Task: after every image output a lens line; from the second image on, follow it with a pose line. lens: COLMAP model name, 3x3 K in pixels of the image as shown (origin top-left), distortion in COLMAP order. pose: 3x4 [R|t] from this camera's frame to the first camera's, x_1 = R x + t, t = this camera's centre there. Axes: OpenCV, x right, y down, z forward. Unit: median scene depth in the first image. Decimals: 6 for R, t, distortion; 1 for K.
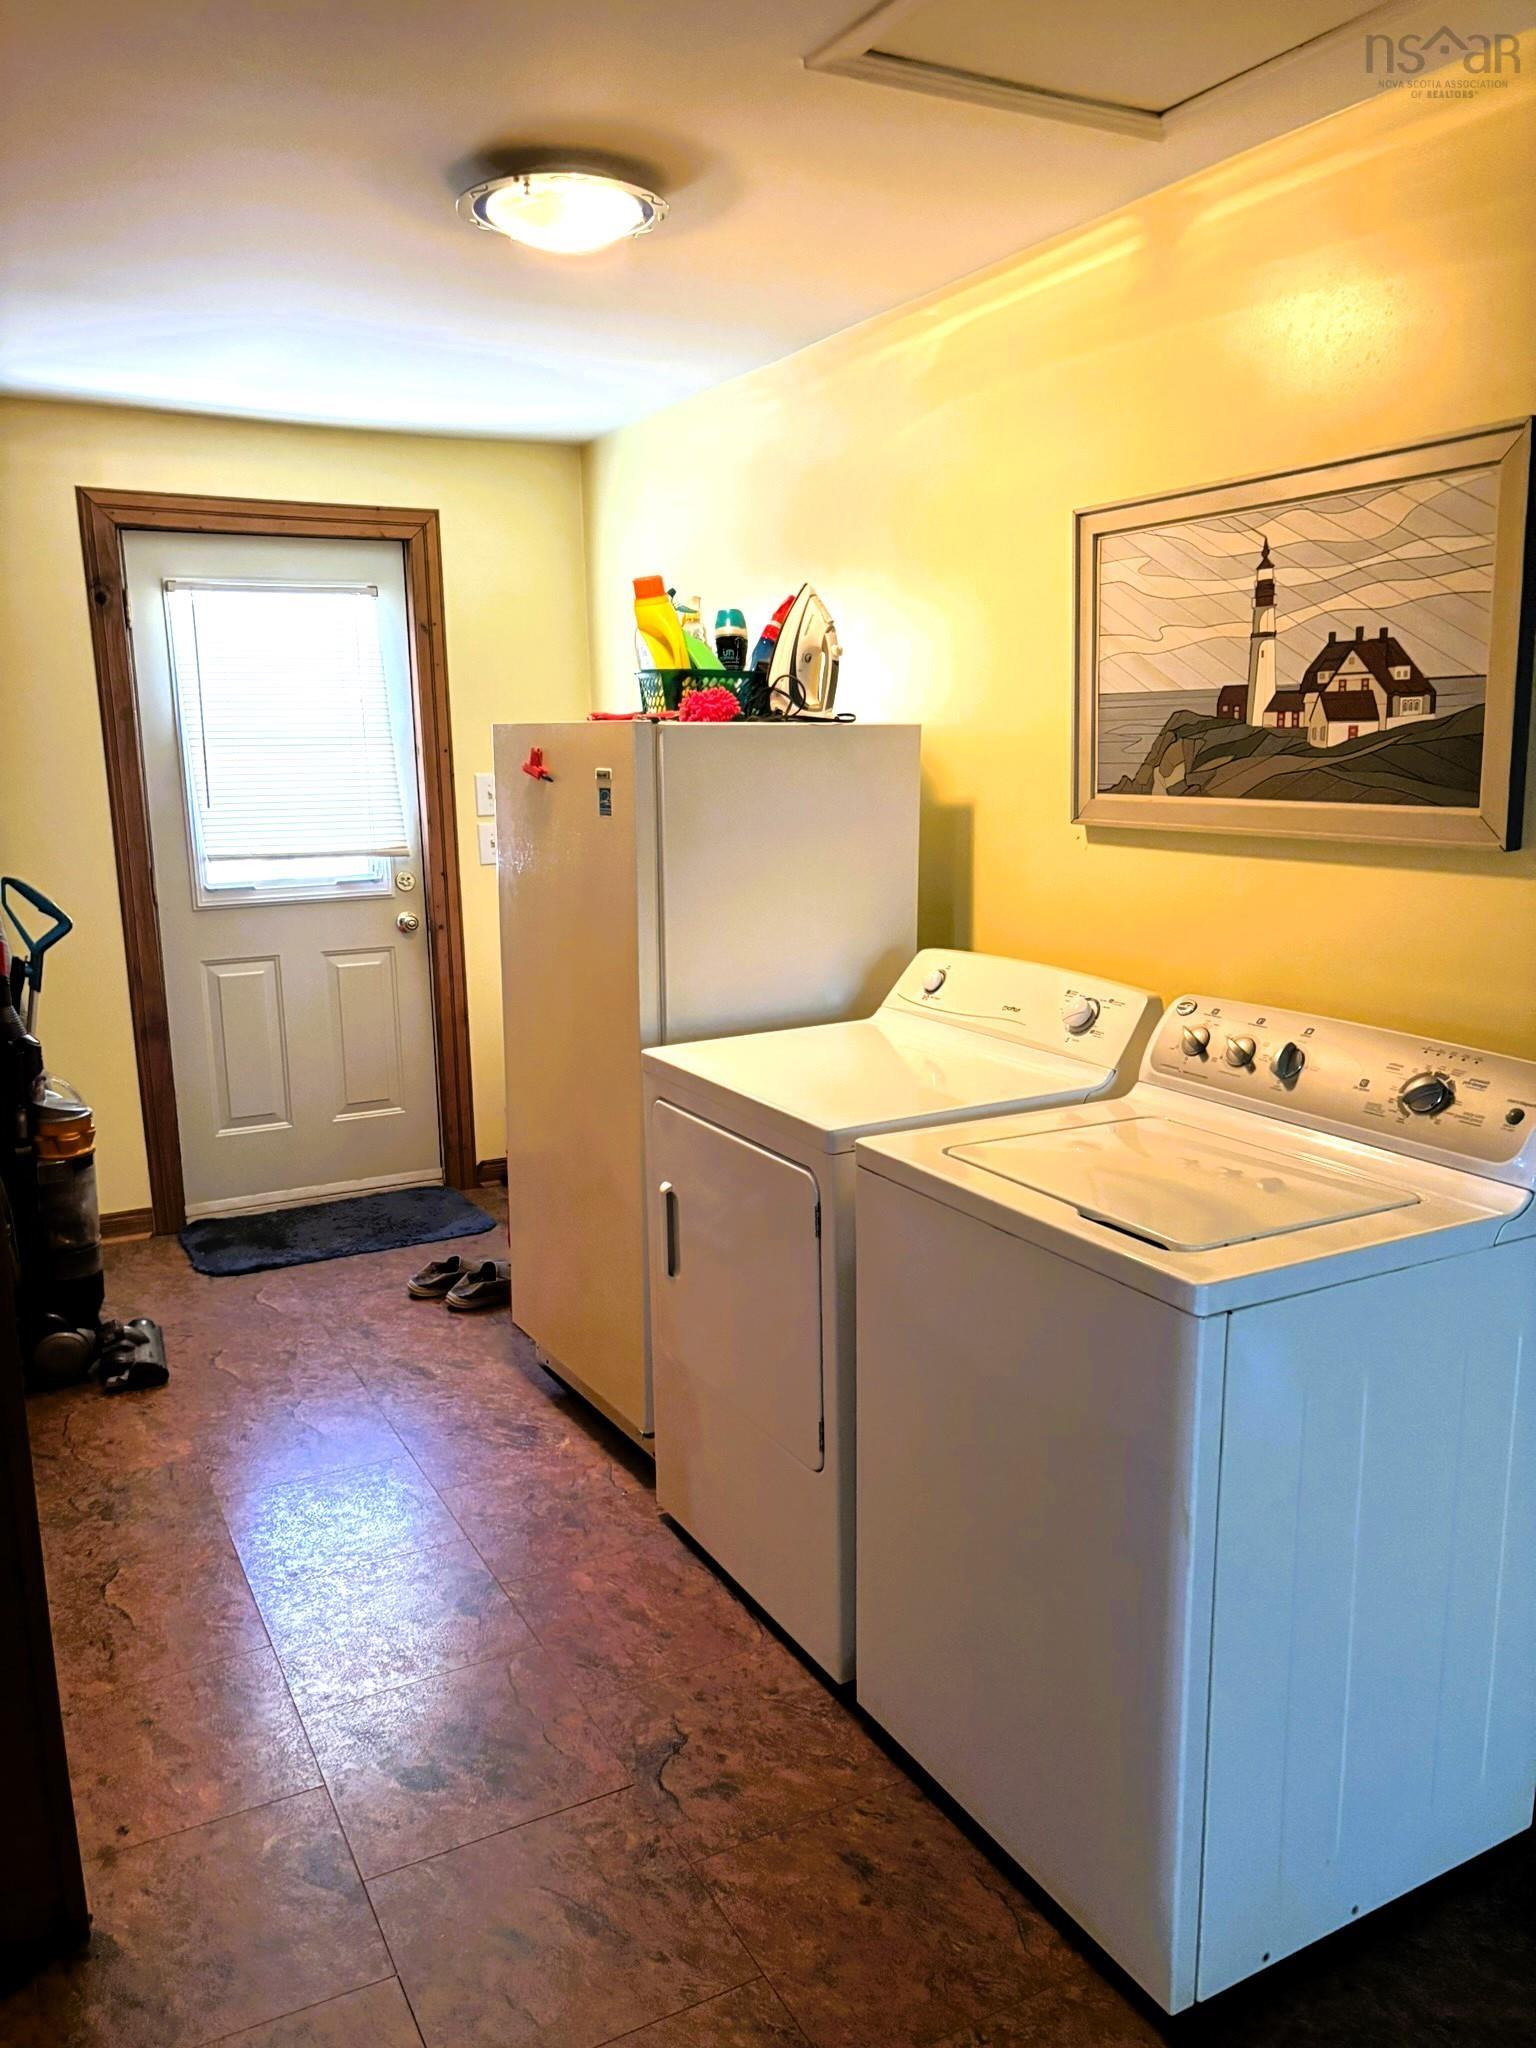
lens RADIAL K [[1556.5, 0, 772.0], [0, 1556.5, 1034.8], [0, 0, 1]] dist [0.038074, -0.016675]
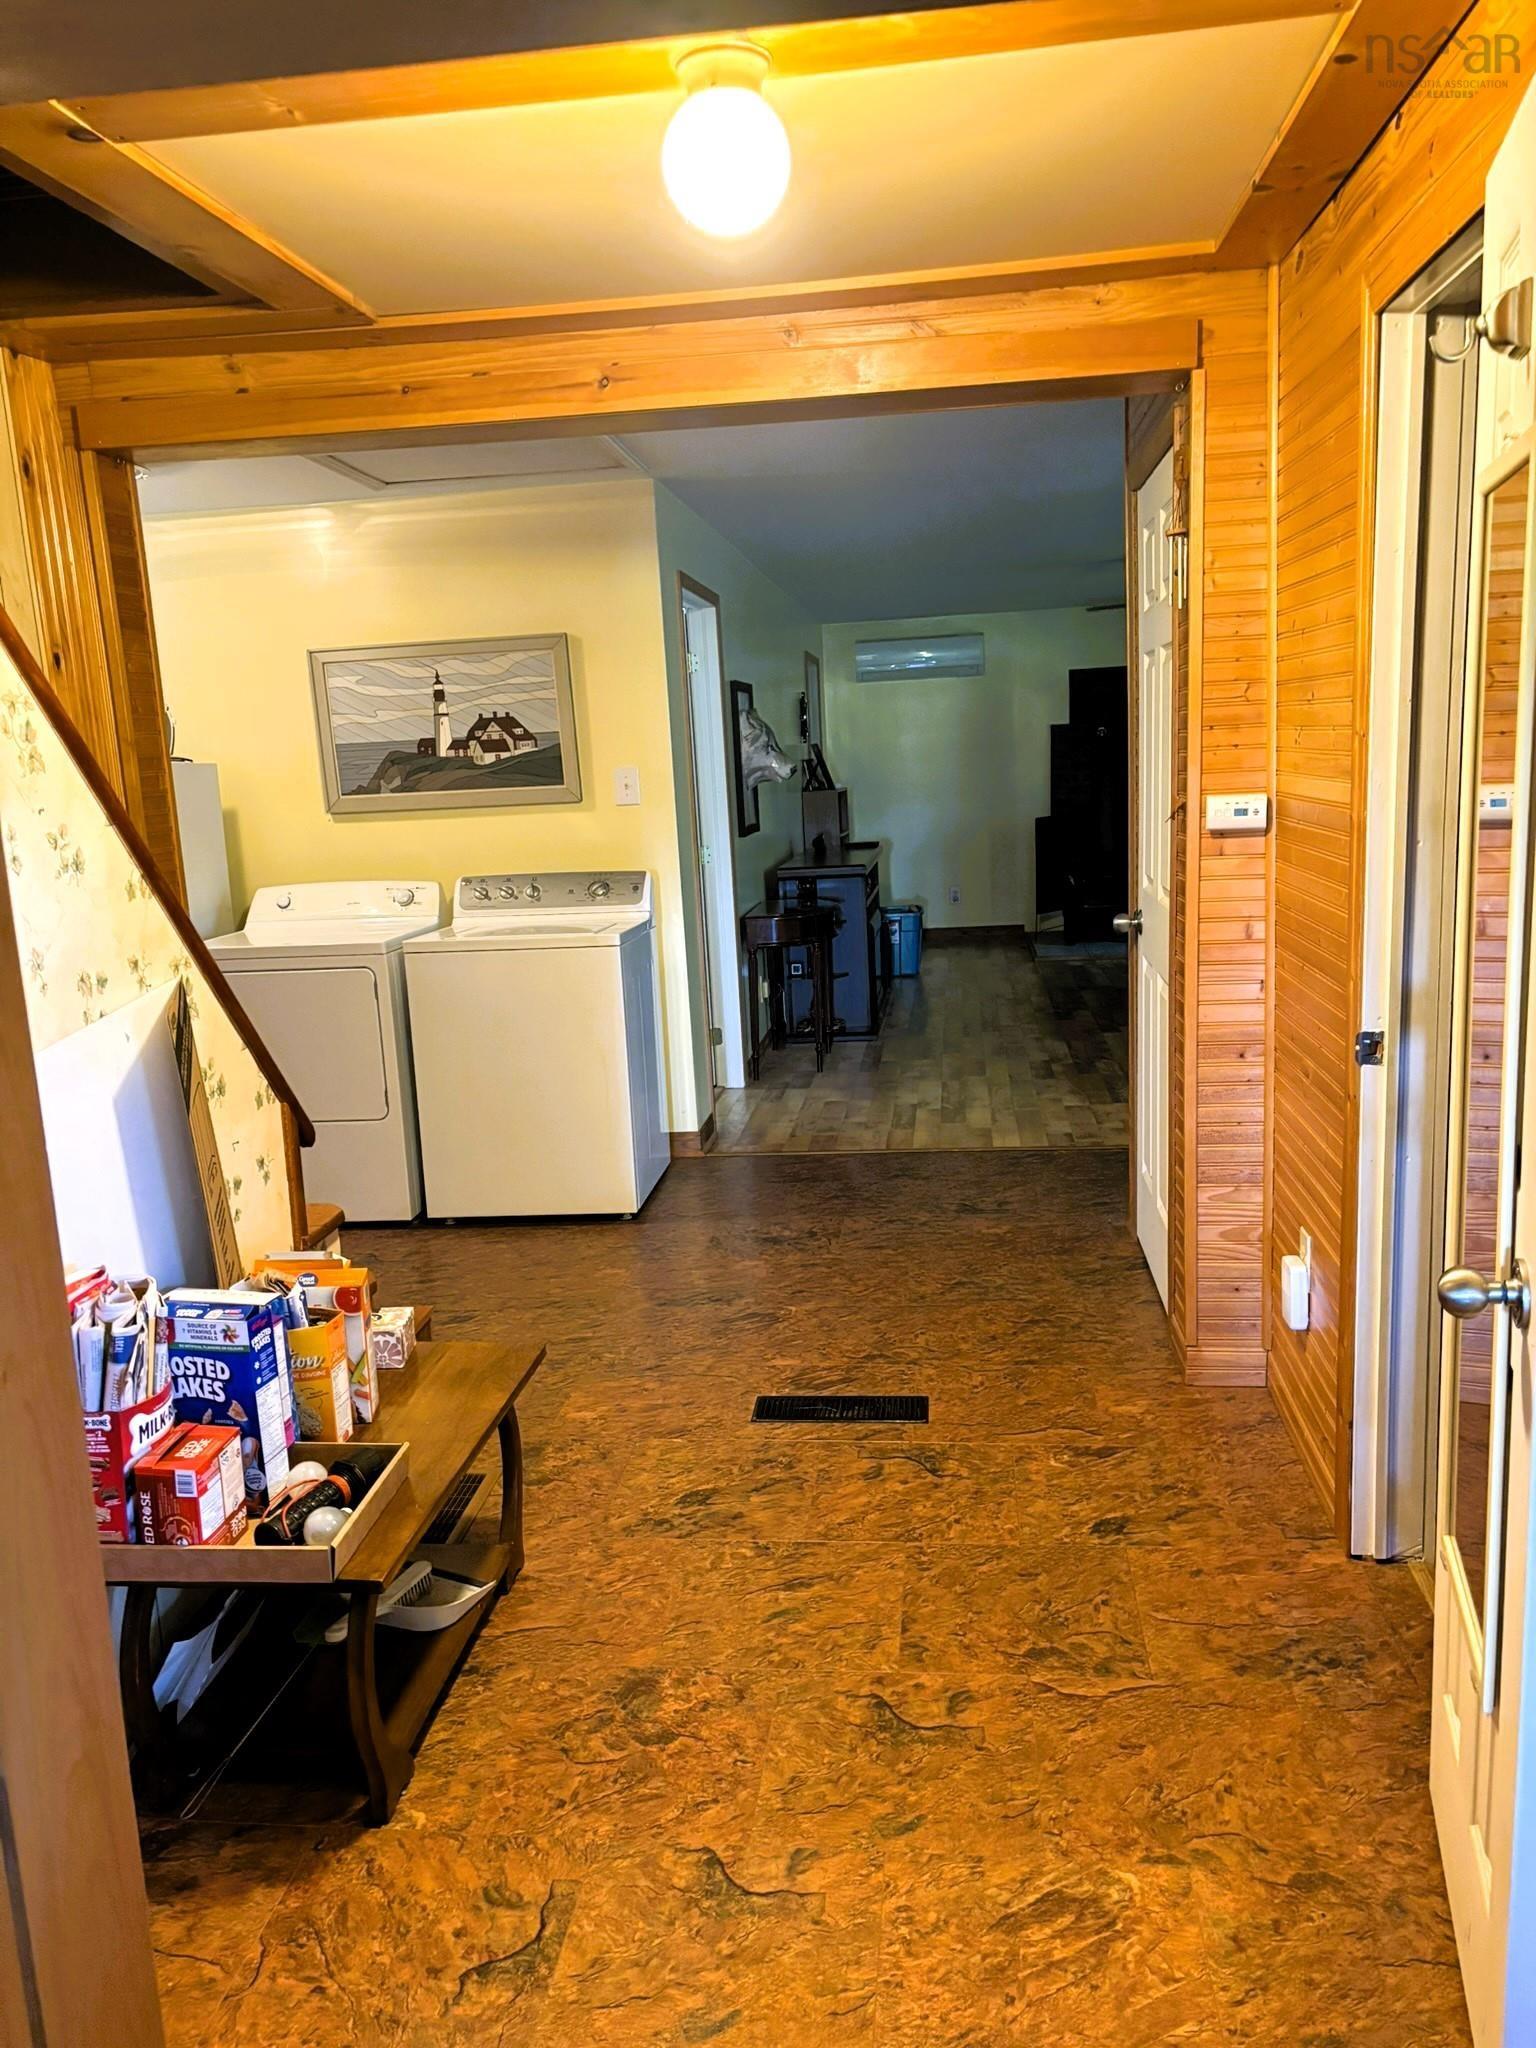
lens RADIAL K [[1556.5, 0, 763.3], [0, 1556.5, 1028.7], [0, 0, 1]] dist [0.038074, -0.016675]
pose [[0.573865, -0.155431, 0.804065, -1.250456], [0.200835, 0.978553, 0.045823, 0.162707], [-0.793942, 0.135188, 0.592773, -0.584413]]
